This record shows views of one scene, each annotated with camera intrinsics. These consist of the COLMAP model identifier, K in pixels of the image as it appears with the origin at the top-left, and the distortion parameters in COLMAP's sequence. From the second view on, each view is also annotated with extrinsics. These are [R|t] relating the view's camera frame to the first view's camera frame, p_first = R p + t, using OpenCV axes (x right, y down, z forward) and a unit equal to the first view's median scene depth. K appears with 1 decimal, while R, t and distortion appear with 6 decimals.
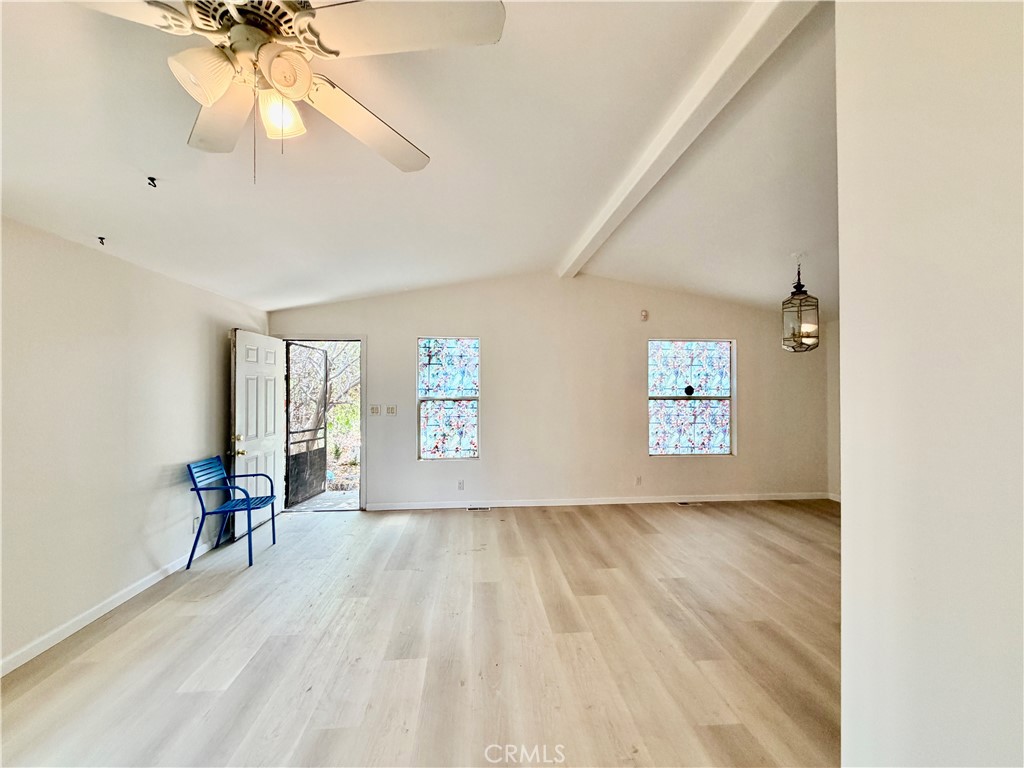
lens RADIAL K [[408.2, 0, 511.1], [0, 408.2, 382.5], [0, 0, 1]] dist [-0.000564, 0.000244]
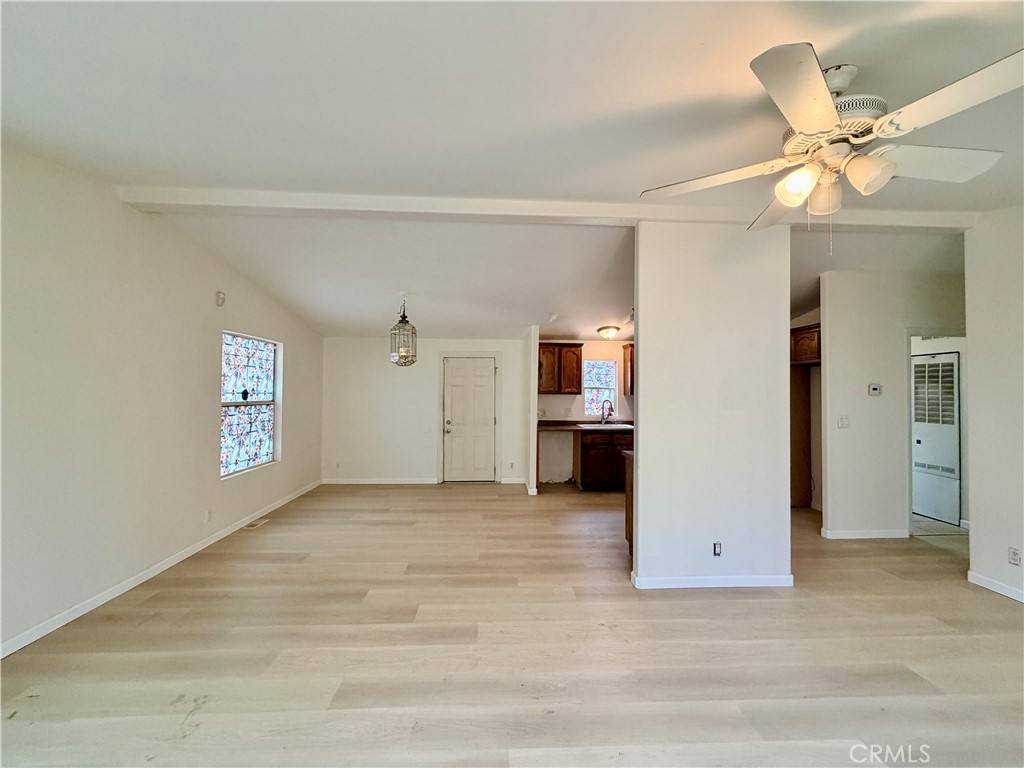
lens RADIAL K [[408.2, 0, 511.1], [0, 408.2, 382.5], [0, 0, 1]] dist [-0.000564, 0.000244]
pose [[0.043834, 0.020577, 0.998827, -0.408578], [-0.021742, 0.999571, -0.019638, -0.002051], [-0.998802, -0.020856, 0.044263, 0.402089]]
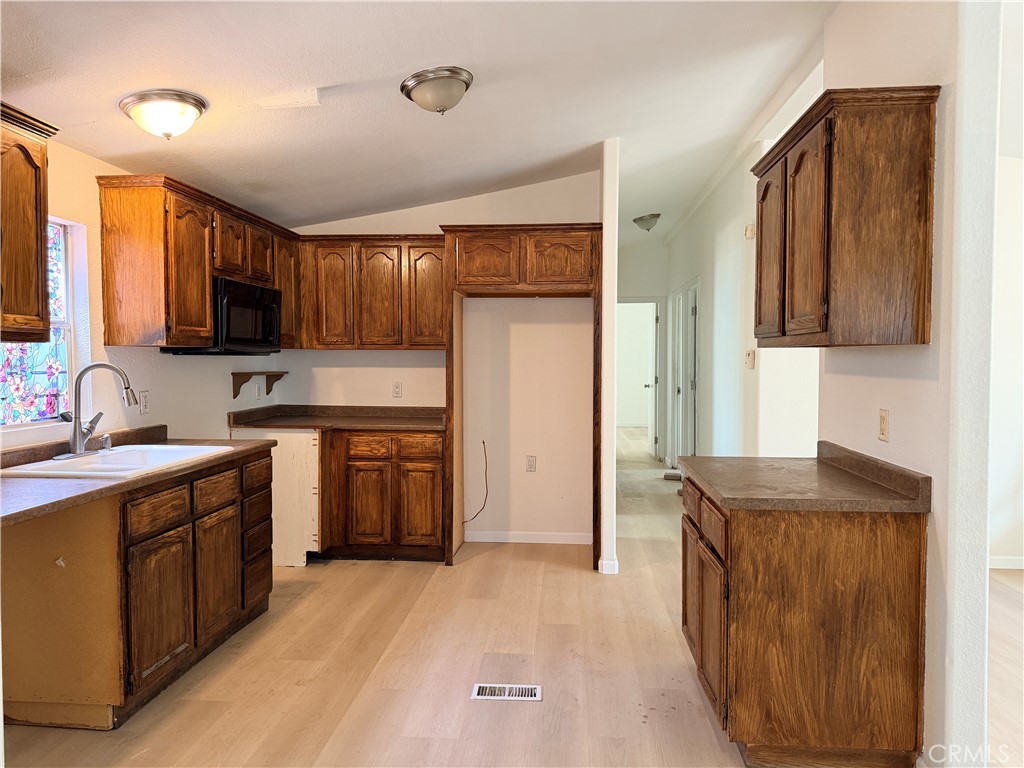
lens RADIAL K [[716.3, 0, 512.0], [0, 716.3, 384.0], [0, 0, 1]] dist [0.039496, -0.063621]
pose [[-0.985046, -0.007020, 0.172146, 0.393664], [-0.003380, 0.999765, 0.021430, 0.023118], [-0.172256, 0.020528, -0.984838, 0.690560]]
